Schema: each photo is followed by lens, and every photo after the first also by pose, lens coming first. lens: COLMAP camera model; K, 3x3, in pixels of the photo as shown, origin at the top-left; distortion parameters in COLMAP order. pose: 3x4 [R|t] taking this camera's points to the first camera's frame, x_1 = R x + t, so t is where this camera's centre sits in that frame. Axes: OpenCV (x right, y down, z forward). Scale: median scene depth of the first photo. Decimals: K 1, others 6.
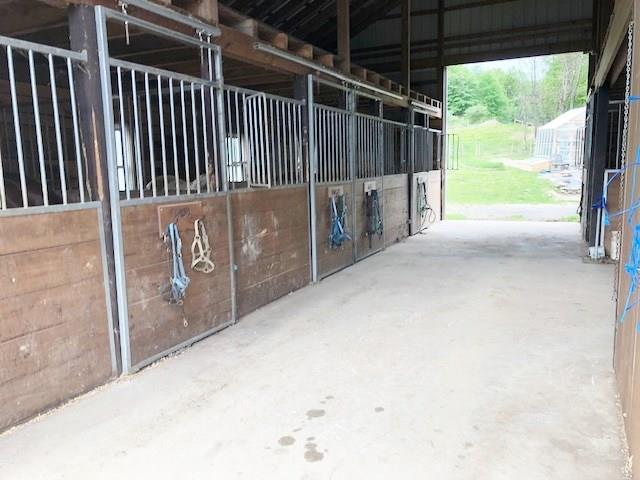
lens RADIAL K [[524.9, 0, 320.7], [0, 524.9, 240.4], [0, 0, 1]] dist [0.013177, -0.018206]
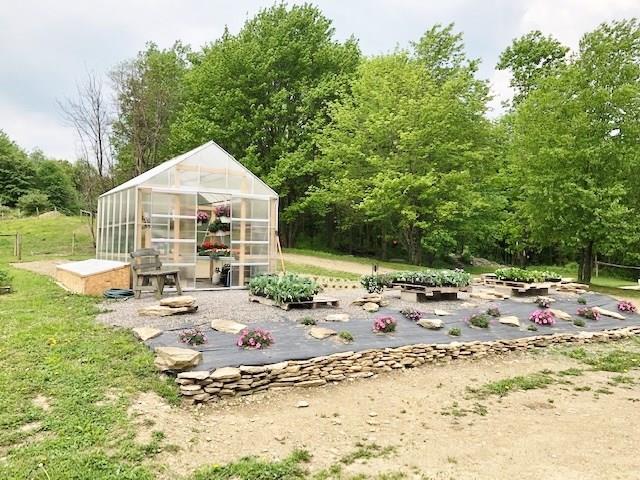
lens RADIAL K [[524.9, 0, 320.3], [0, 524.9, 239.5], [0, 0, 1]] dist [0.013177, -0.018206]
pose [[0.725840, 0.023074, 0.687476, 0.074996], [0.108505, 0.983084, -0.147556, -0.027163], [-0.679251, 0.181696, 0.711058, 0.173280]]
